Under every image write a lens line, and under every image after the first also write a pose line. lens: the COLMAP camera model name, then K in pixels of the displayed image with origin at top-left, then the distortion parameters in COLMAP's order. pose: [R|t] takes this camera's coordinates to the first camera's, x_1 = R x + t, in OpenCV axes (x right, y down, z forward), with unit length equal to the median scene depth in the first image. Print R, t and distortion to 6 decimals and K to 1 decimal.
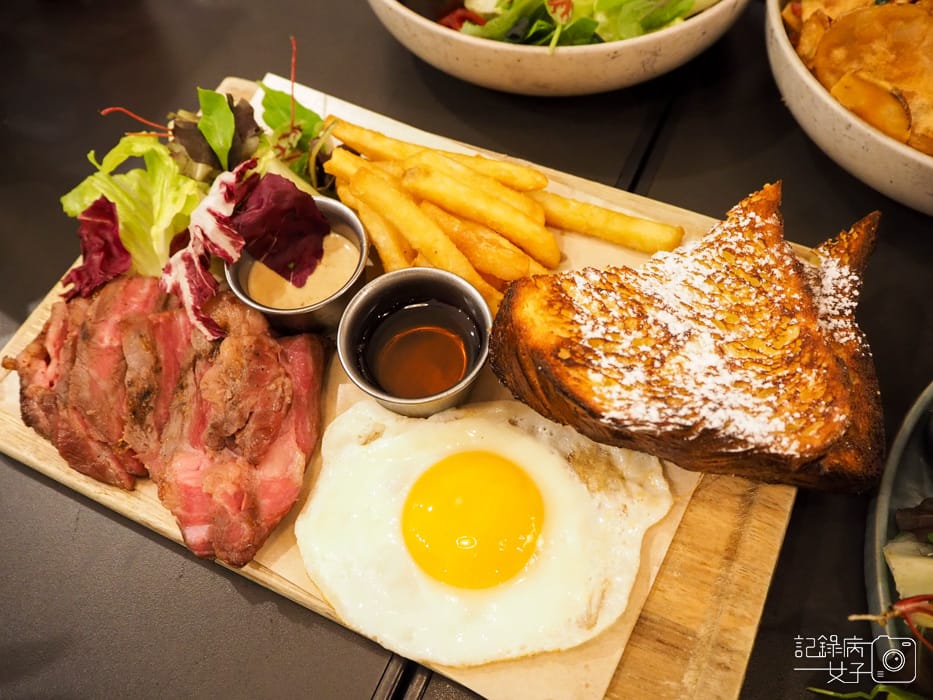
lens RADIAL K [[803.8, 0, 472.3], [0, 803.8, 351.0], [0, 0, 1]] dist [-0.032739, 0.025954]
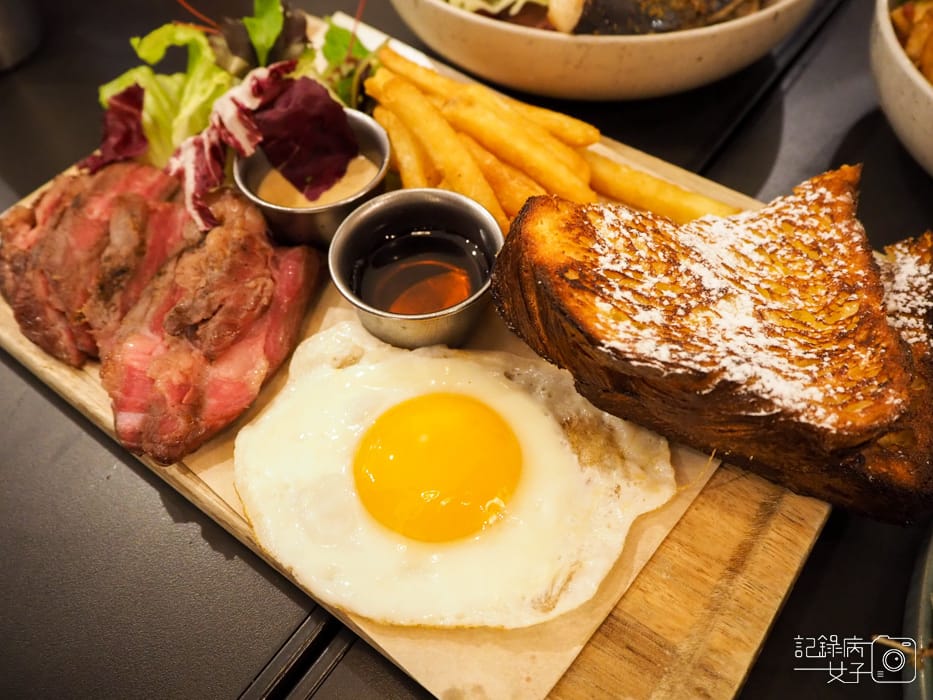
lens RADIAL K [[803.8, 0, 472.3], [0, 803.8, 351.0], [0, 0, 1]] dist [-0.032739, 0.025954]
pose [[0.979286, 0.178990, -0.094665, 0.094872], [-0.189130, 0.975548, -0.111963, 0.177307], [0.072310, 0.127547, 0.989193, 0.142440]]
